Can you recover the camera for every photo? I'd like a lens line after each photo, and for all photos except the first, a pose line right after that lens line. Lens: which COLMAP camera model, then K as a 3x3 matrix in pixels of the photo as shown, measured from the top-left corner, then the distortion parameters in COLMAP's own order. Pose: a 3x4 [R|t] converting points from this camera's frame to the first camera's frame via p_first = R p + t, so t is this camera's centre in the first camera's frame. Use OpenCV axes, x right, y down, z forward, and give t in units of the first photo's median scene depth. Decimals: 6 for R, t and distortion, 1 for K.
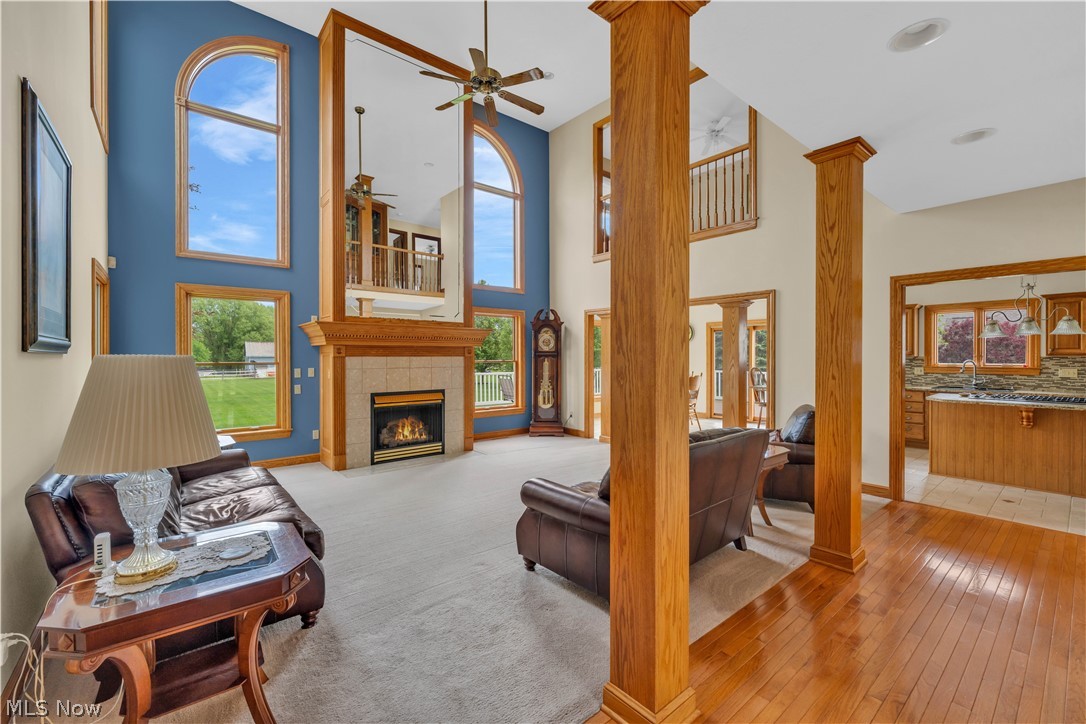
lens RADIAL K [[452.3, 0, 543.9], [0, 452.3, 356.6], [0, 0, 1]] dist [-0.002604, -0.000644]
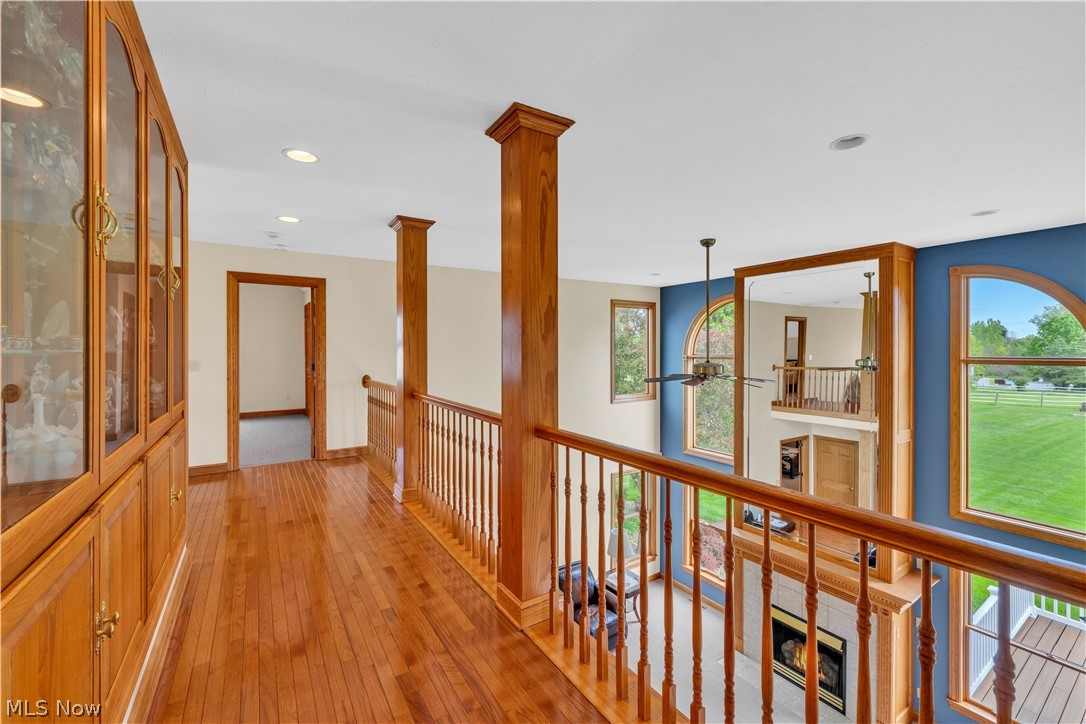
lens RADIAL K [[443.9, 0, 543.2], [0, 443.9, 347.1], [0, 0, 1]] dist [-0.001185, -0.000454]
pose [[-0.104113, -0.000898, -0.994565, 0.526405], [-0.004953, 0.999988, -0.000384, -0.373633], [0.994553, 0.004886, -0.104116, 0.412205]]
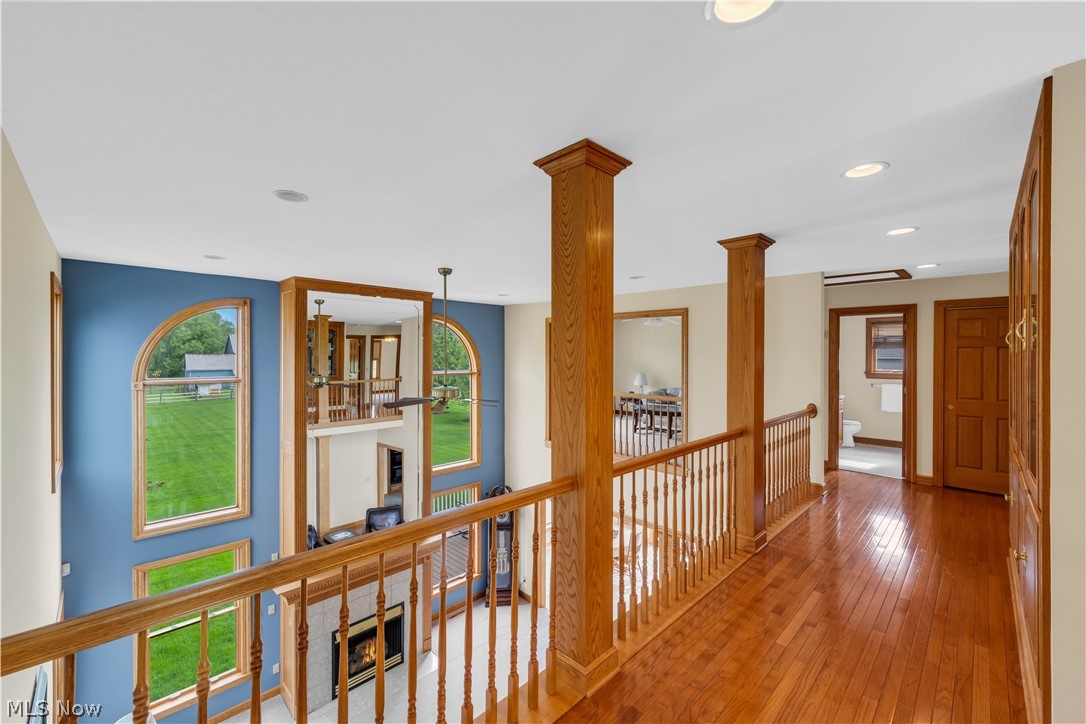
lens RADIAL K [[443.9, 0, 543.4], [0, 443.9, 357.4], [0, 0, 1]] dist [-0.001185, -0.000454]
pose [[0.995307, 0.003206, 0.096711, 0.001622], [-0.003331, 0.999994, 0.001135, -0.394876], [-0.096707, -0.001452, 0.995312, -0.047499]]
